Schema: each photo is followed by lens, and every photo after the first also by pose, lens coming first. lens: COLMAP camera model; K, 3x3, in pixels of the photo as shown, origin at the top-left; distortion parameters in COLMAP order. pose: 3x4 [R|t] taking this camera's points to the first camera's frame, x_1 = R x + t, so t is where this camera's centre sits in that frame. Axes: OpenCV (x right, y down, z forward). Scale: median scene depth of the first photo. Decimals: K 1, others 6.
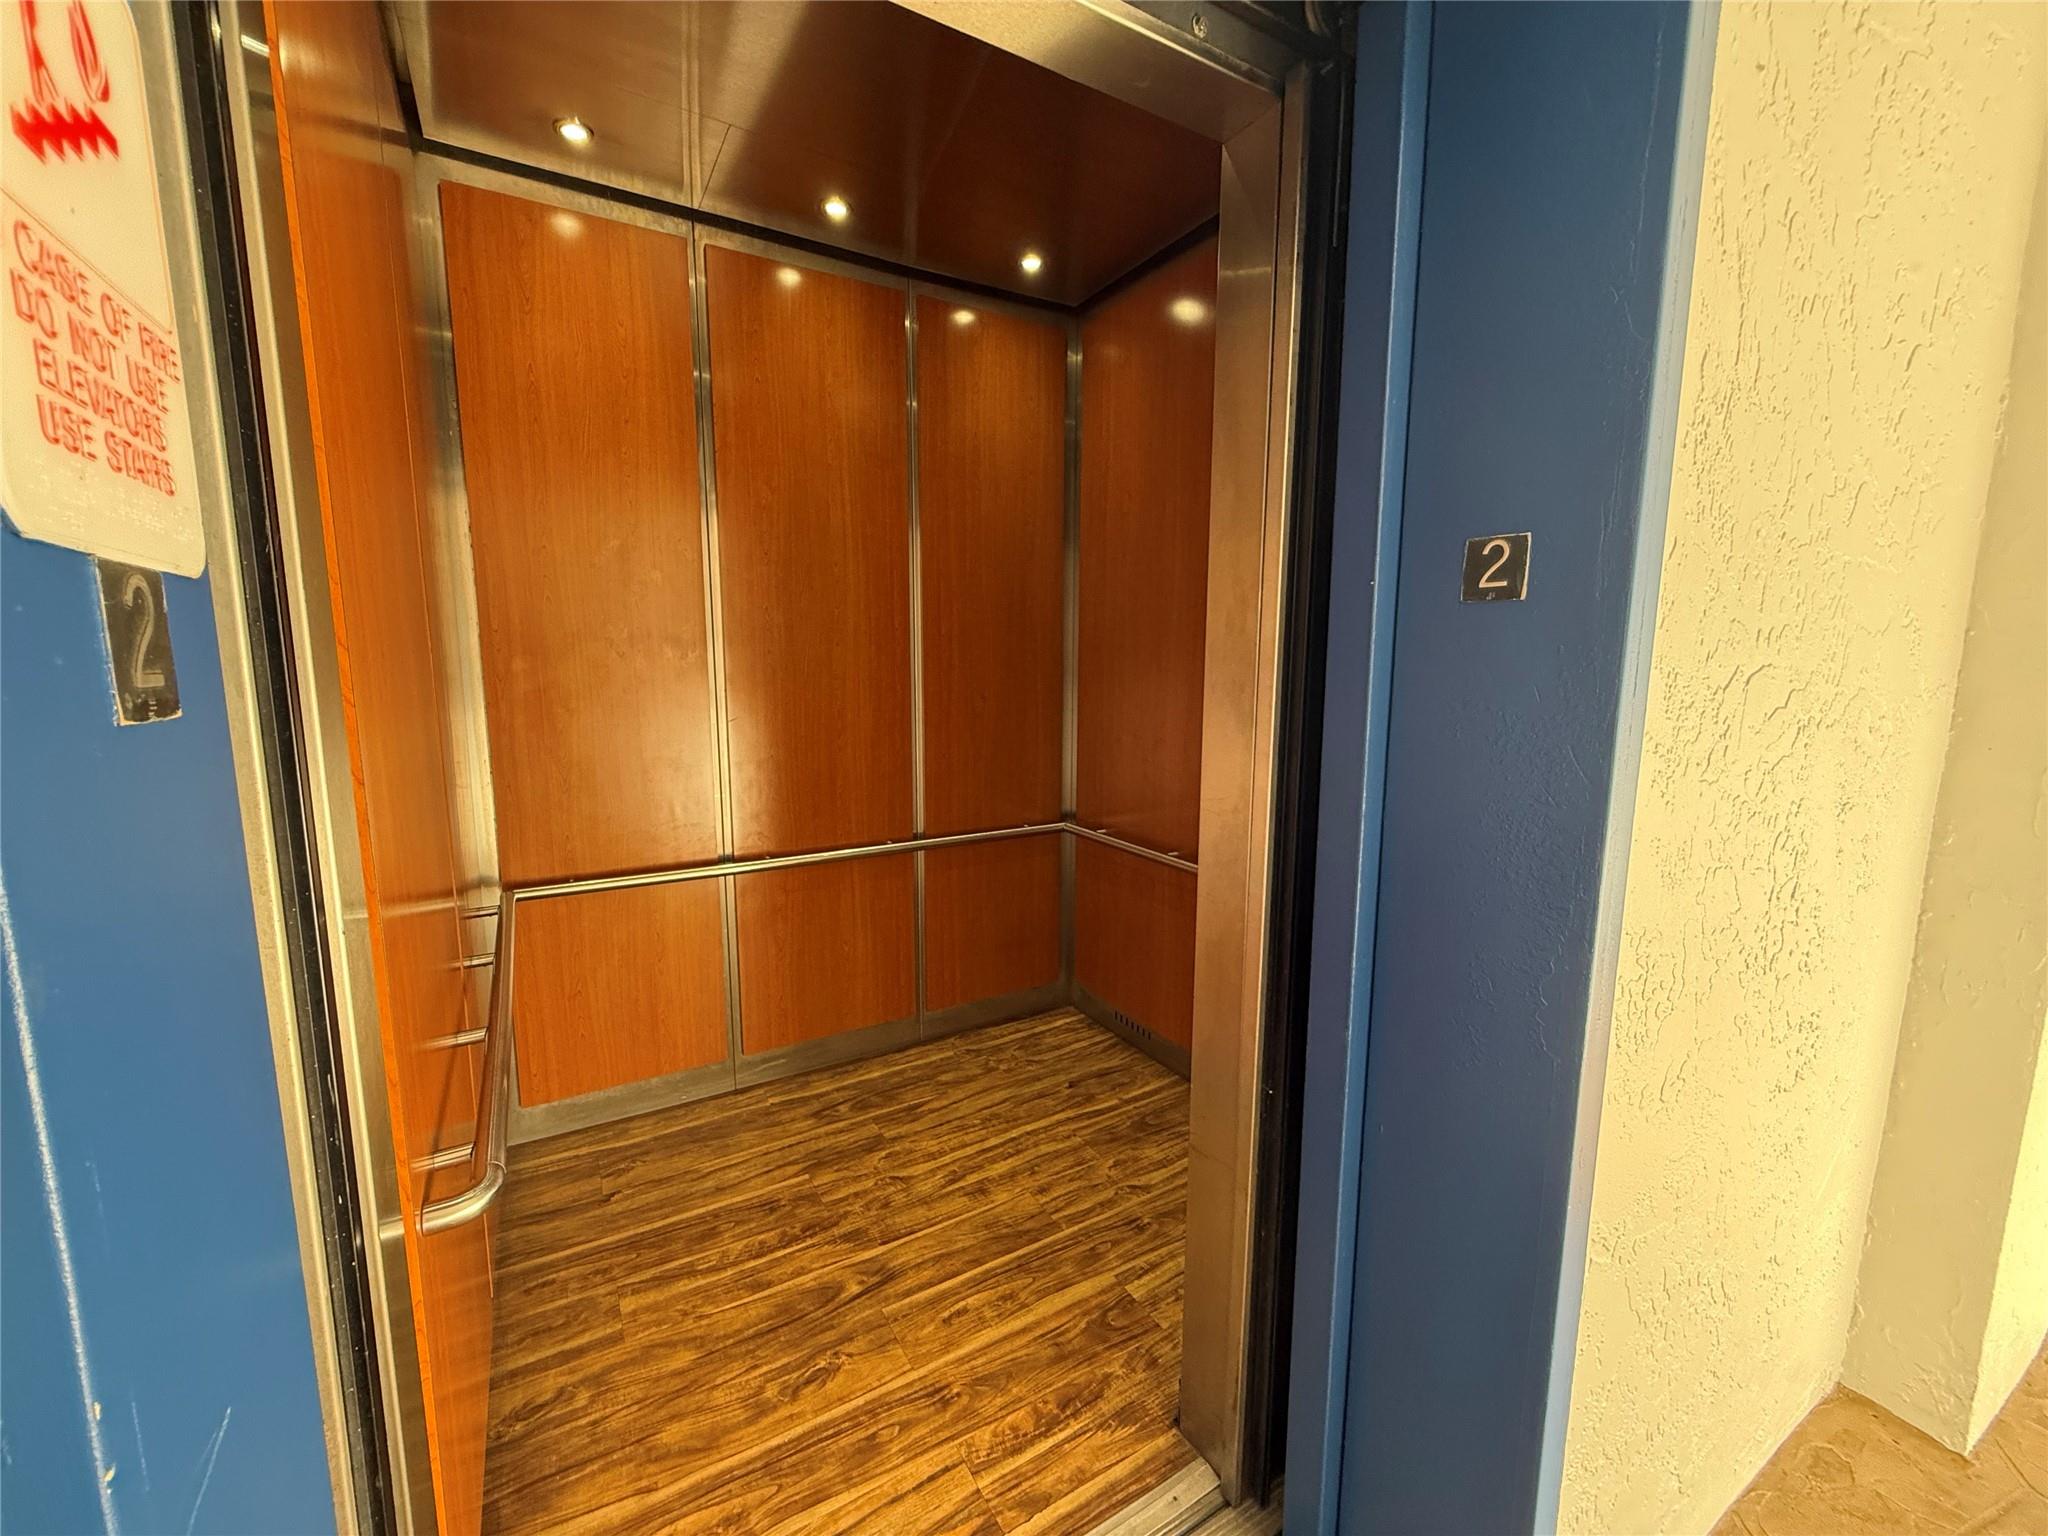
lens RADIAL K [[817.1, 0, 1024.0], [0, 817.1, 768.0], [0, 0, 1]] dist [0.000864, 0.000280]
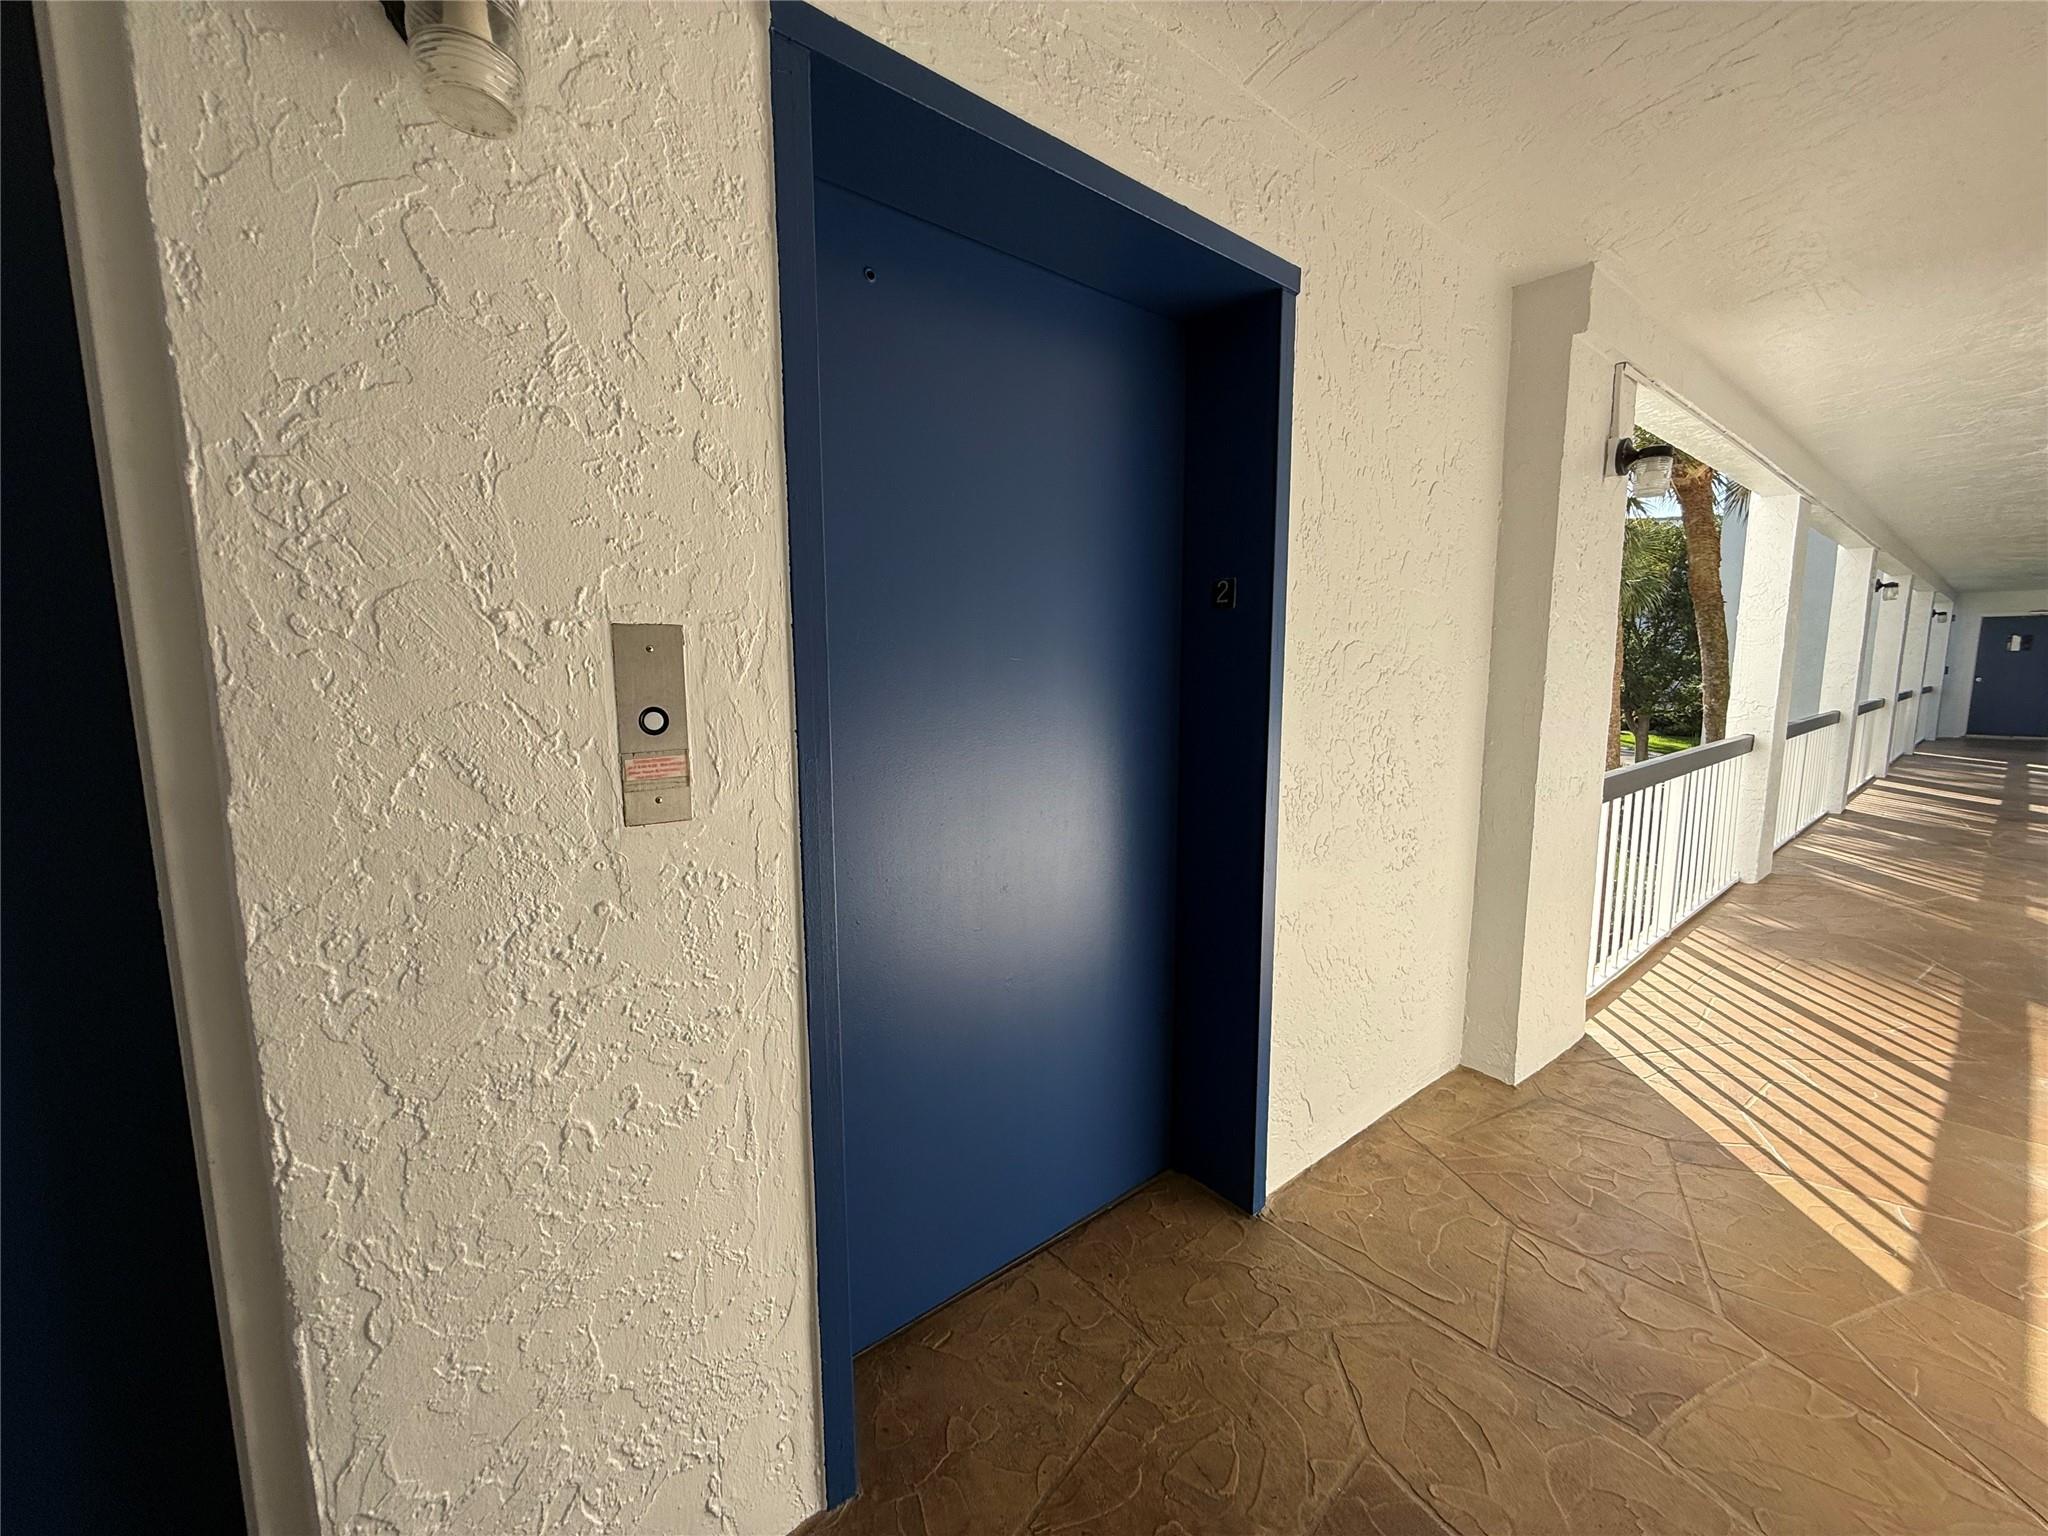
lens RADIAL K [[817.1, 0, 1024.0], [0, 817.1, 768.0], [0, 0, 1]] dist [0.000864, 0.000280]
pose [[0.988912, -0.025639, 0.146272, -0.234597], [0.027913, 0.999519, -0.013517, 0.201898], [-0.145855, 0.017450, 0.989152, -0.924216]]
